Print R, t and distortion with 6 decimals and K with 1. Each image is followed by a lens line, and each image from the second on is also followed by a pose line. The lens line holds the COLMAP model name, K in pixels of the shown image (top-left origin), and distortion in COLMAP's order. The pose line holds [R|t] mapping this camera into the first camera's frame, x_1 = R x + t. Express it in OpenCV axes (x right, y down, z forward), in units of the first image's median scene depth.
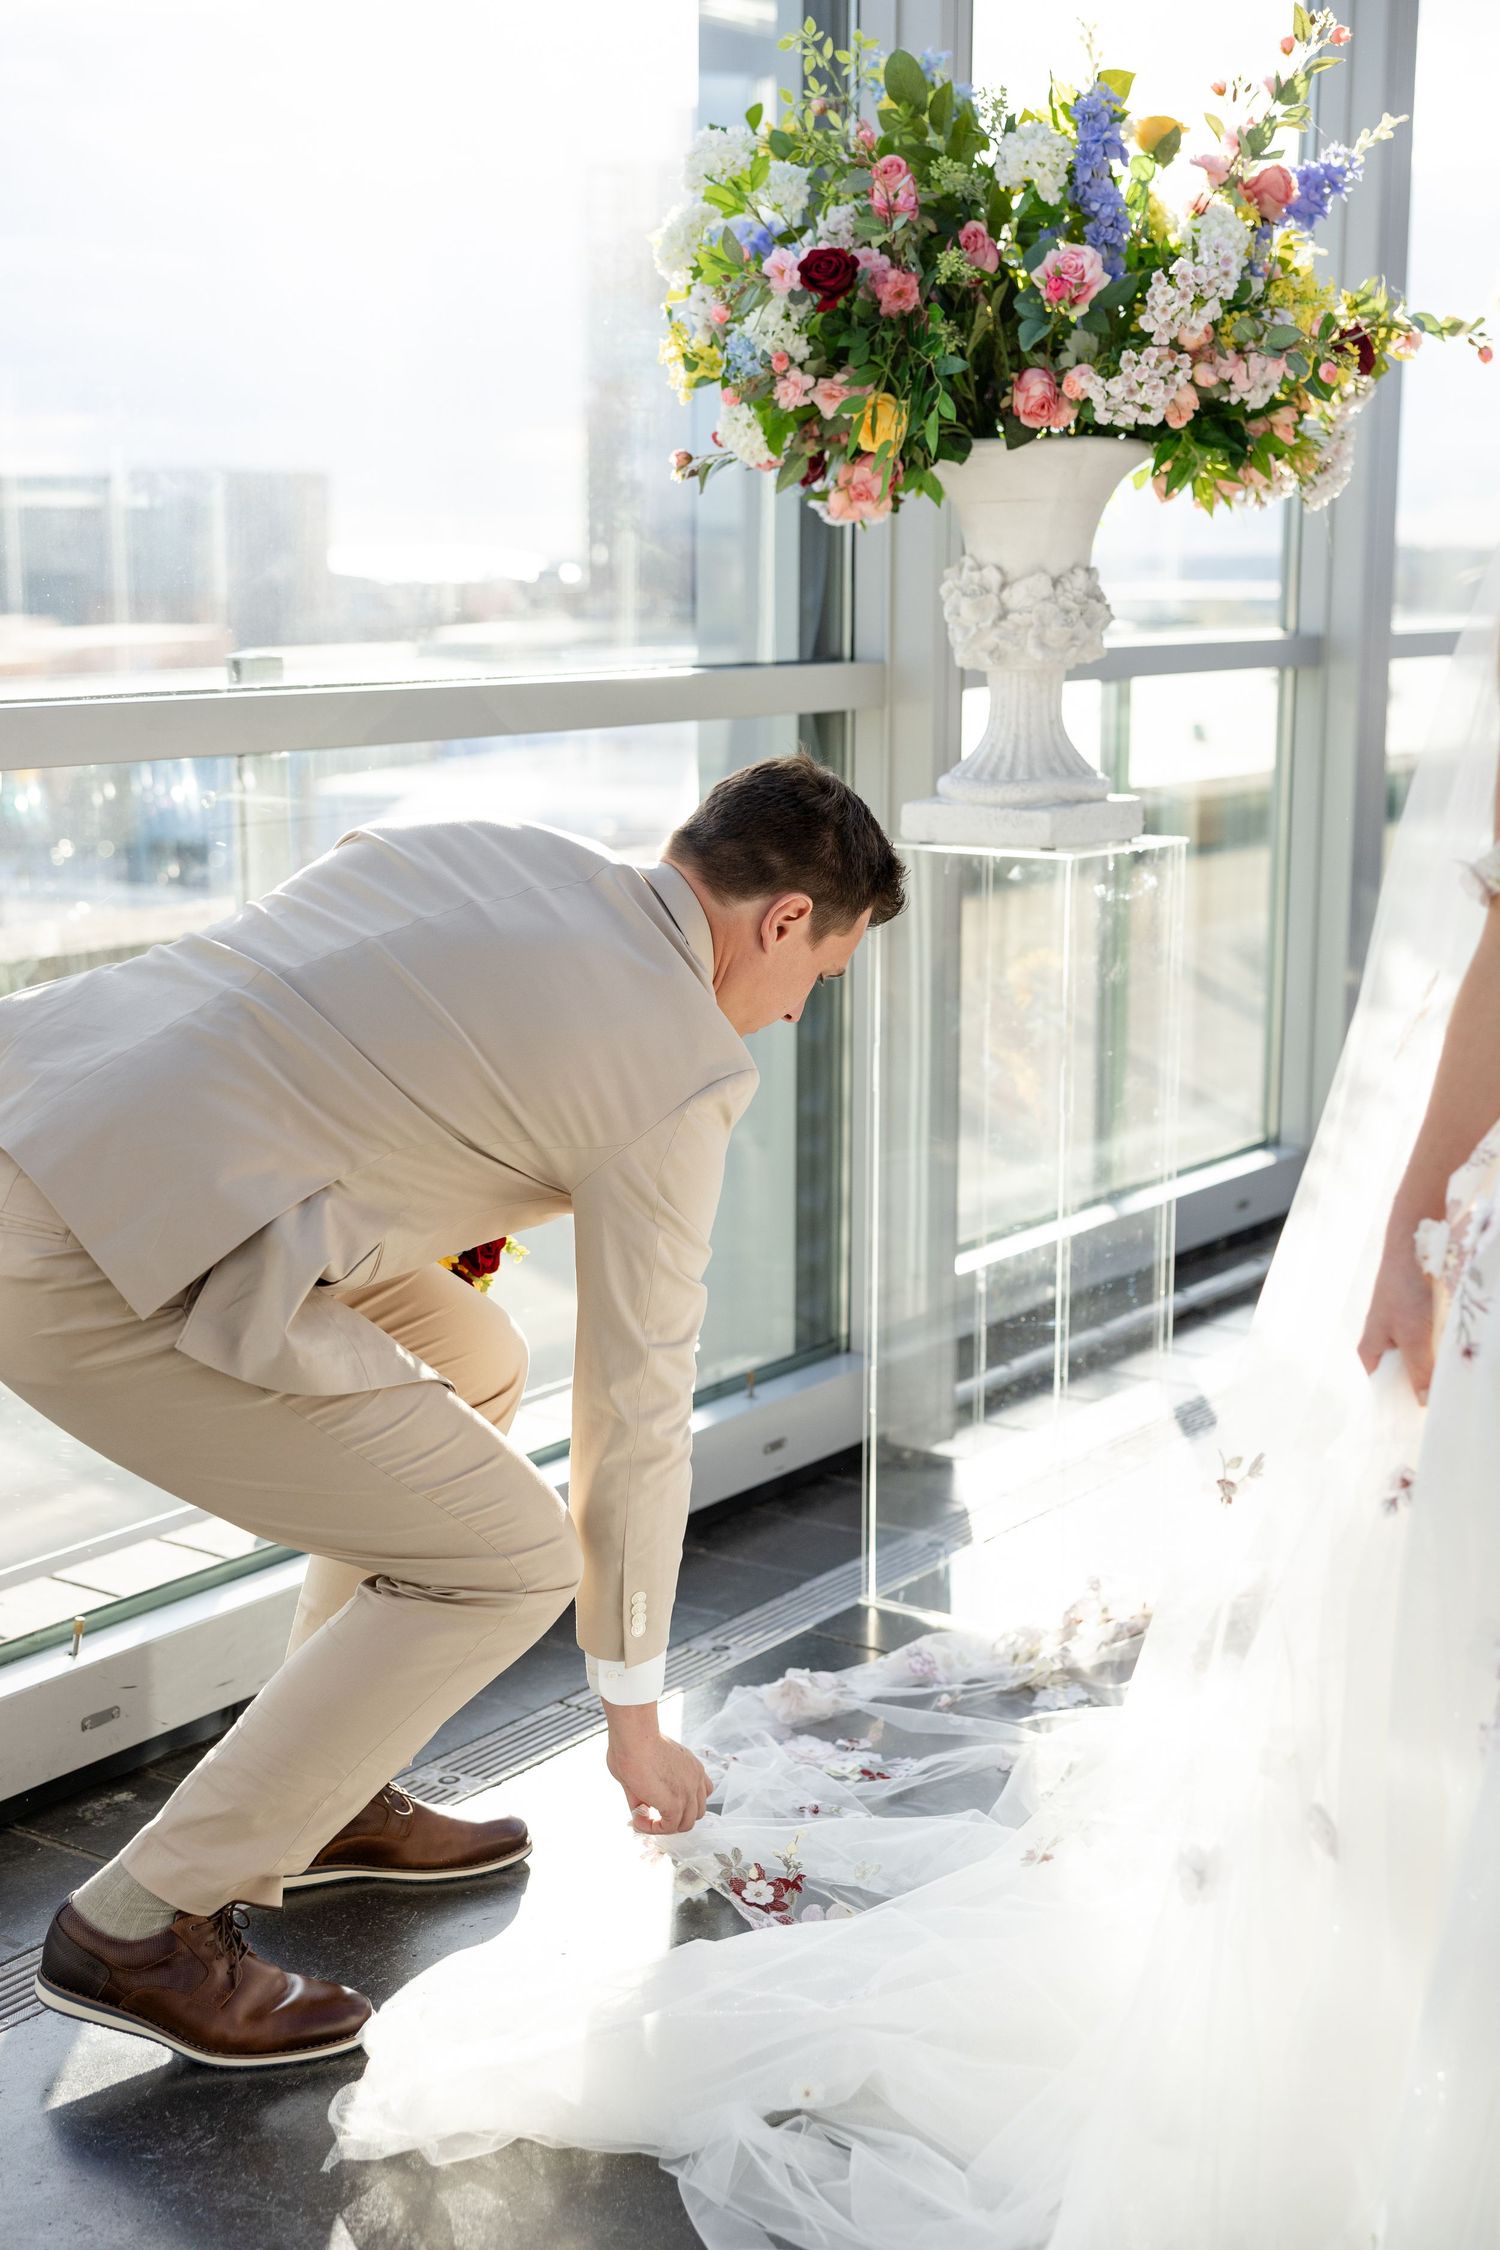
lens RADIAL K [[3314.5, 0, 743.9], [0, 3314.5, 1127.0], [0, 0, 1]] dist [0.079078, 0.000000]
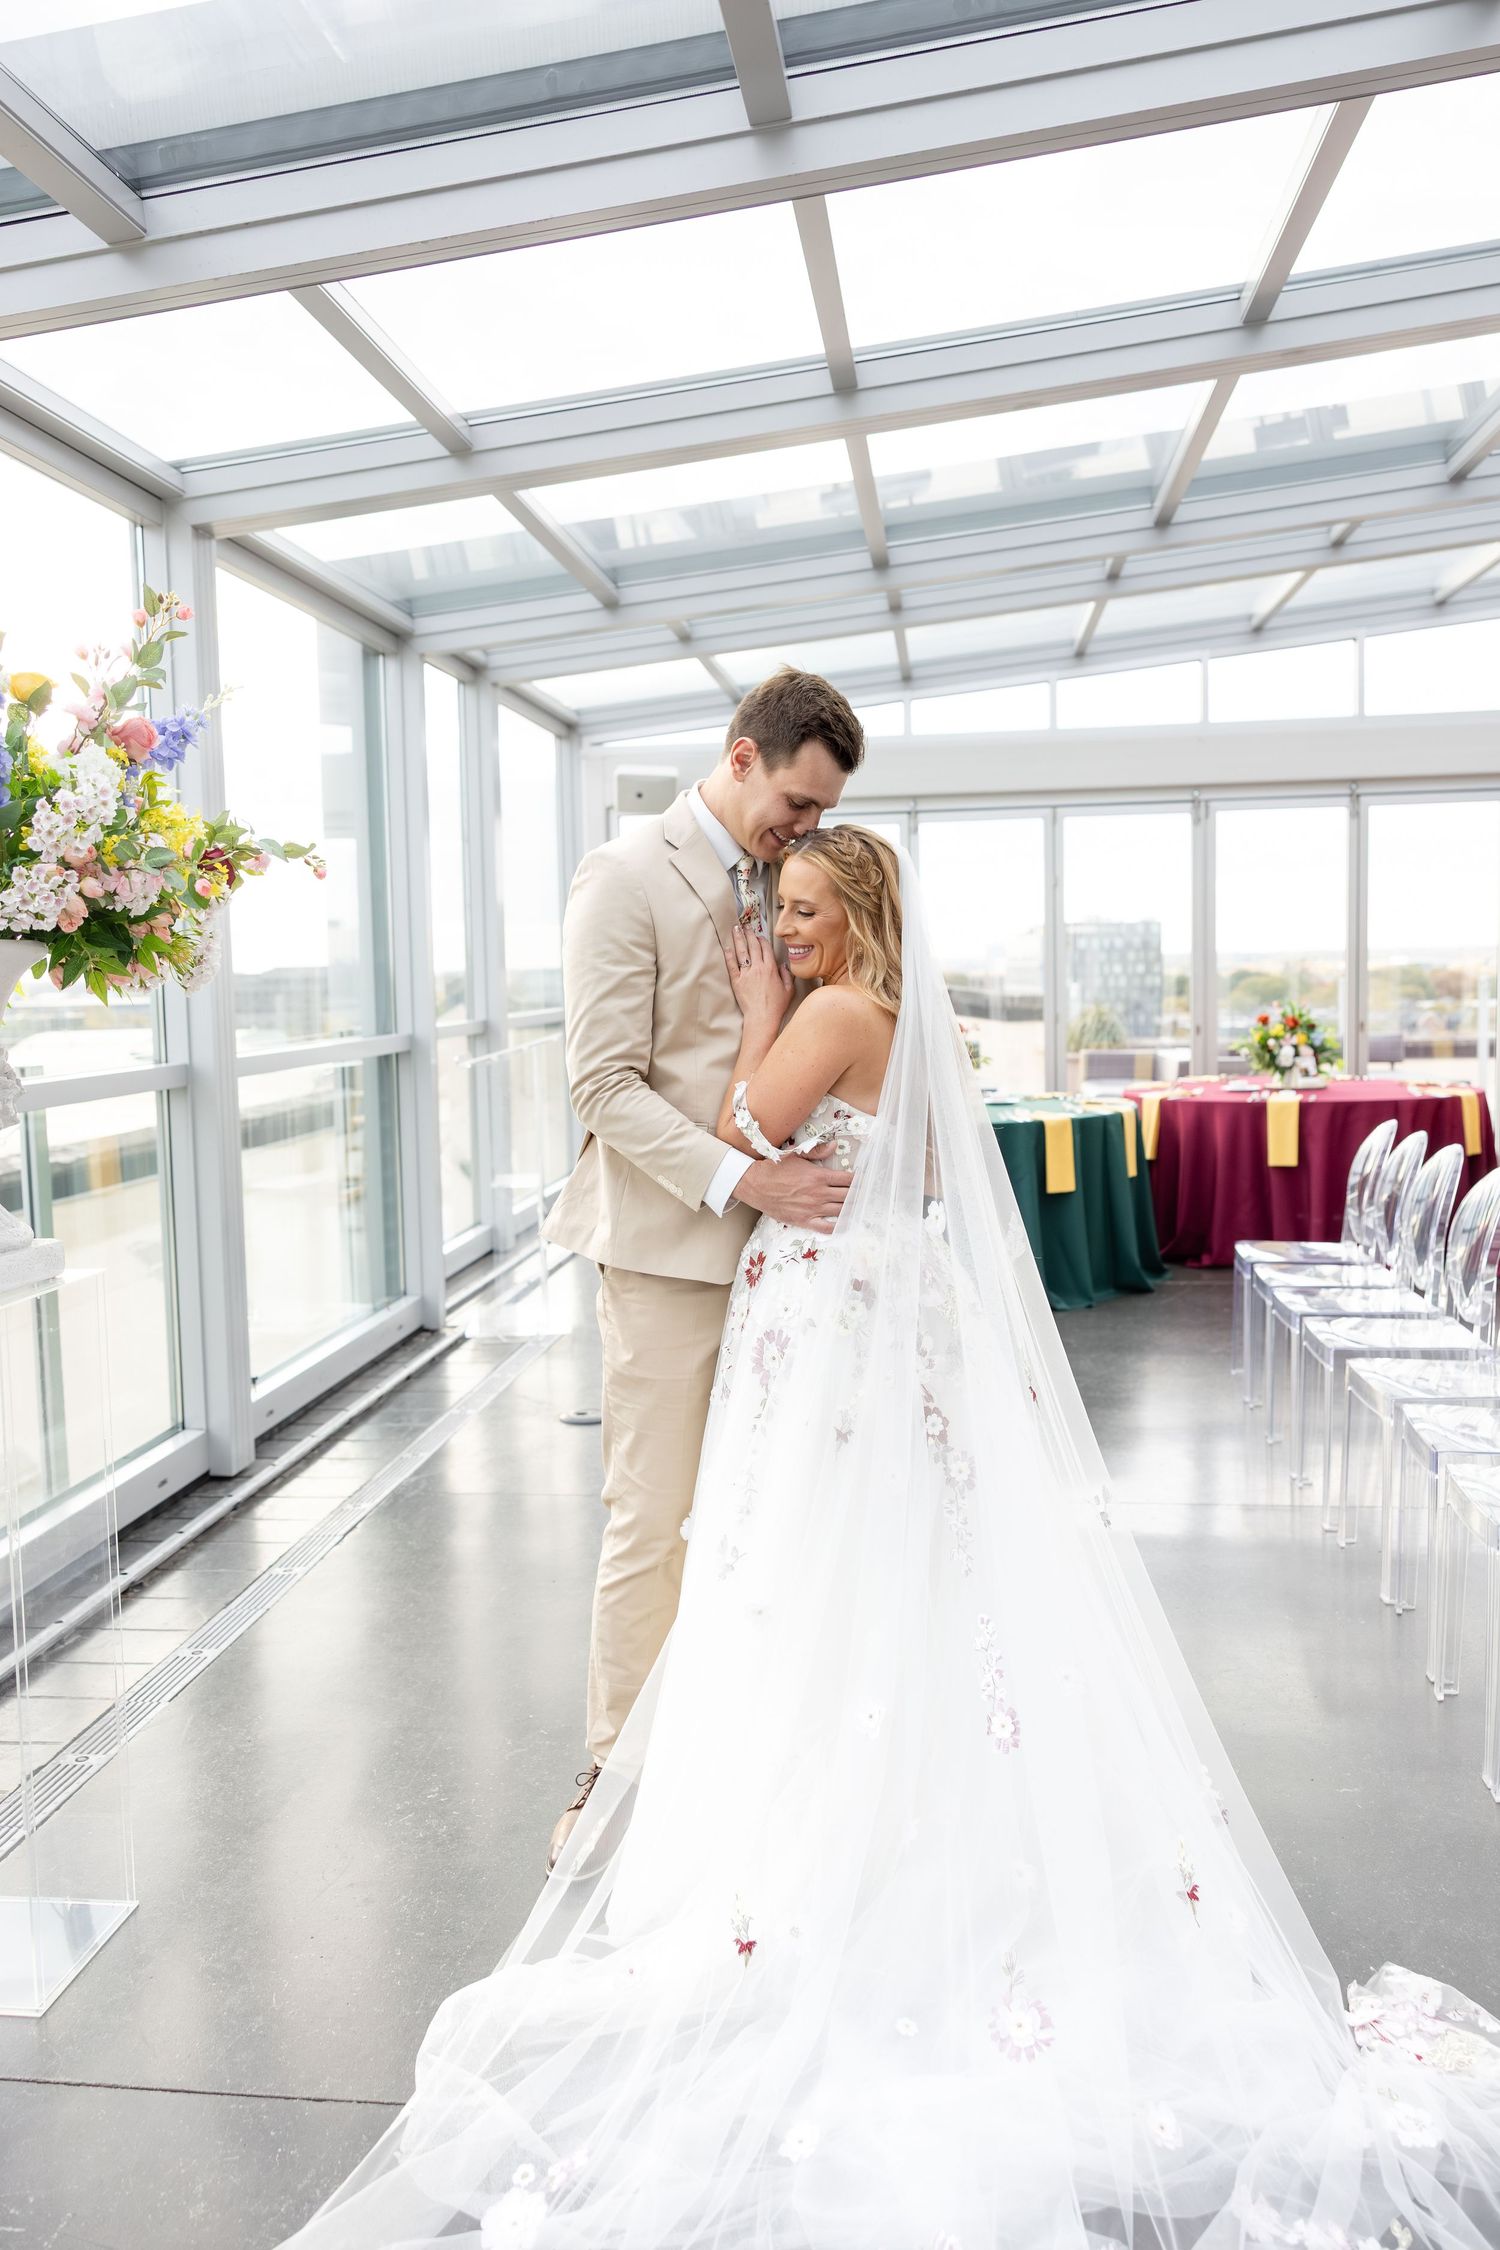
lens RADIAL K [[1852.8, 0, 822.6], [0, 1852.8, 1150.2], [0, 0, 1]] dist [-0.008048, -0.001747]
pose [[0.869463, -0.065062, 0.489695, 0.038011], [0.101216, 0.993721, -0.047683, -0.077920], [-0.483518, 0.091024, 0.870589, 0.322651]]
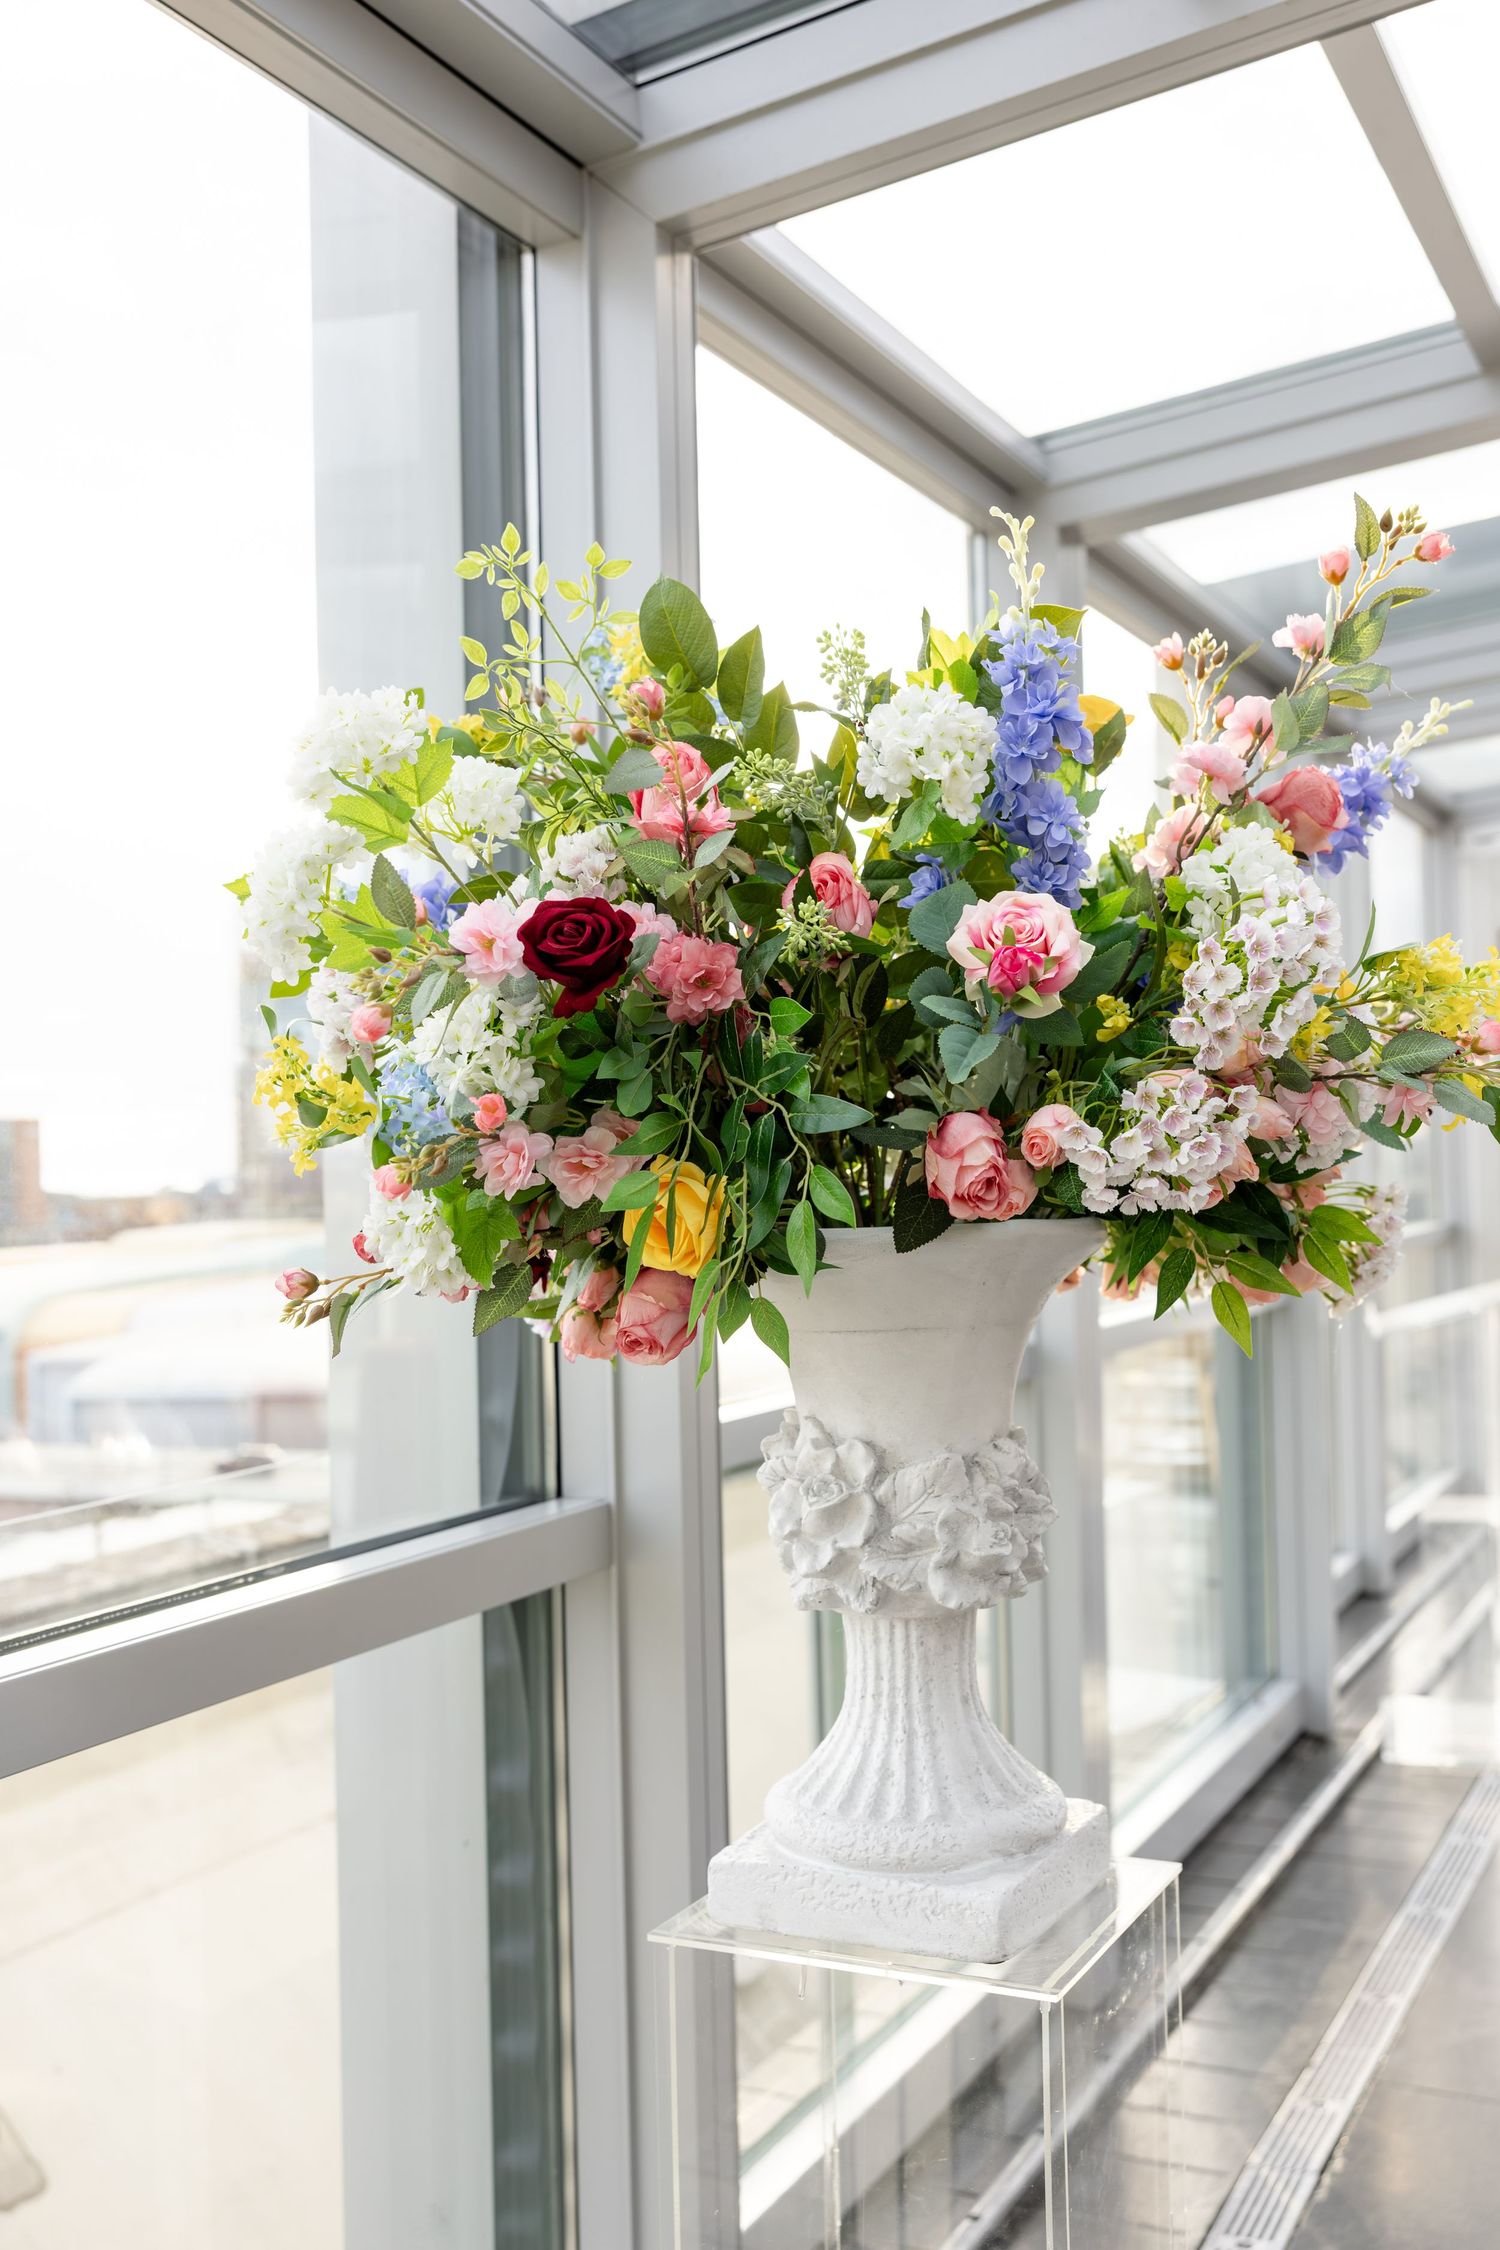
lens RADIAL K [[2409.5, 0, 754.7], [0, 2409.5, 1125.5], [0, 0, 1]] dist [-0.037995, 0.000000]
pose [[0.986291, -0.022955, 0.163411, -0.009090], [0.052607, 0.982347, -0.179521, -0.156493], [-0.156405, 0.185656, 0.970087, 0.623822]]
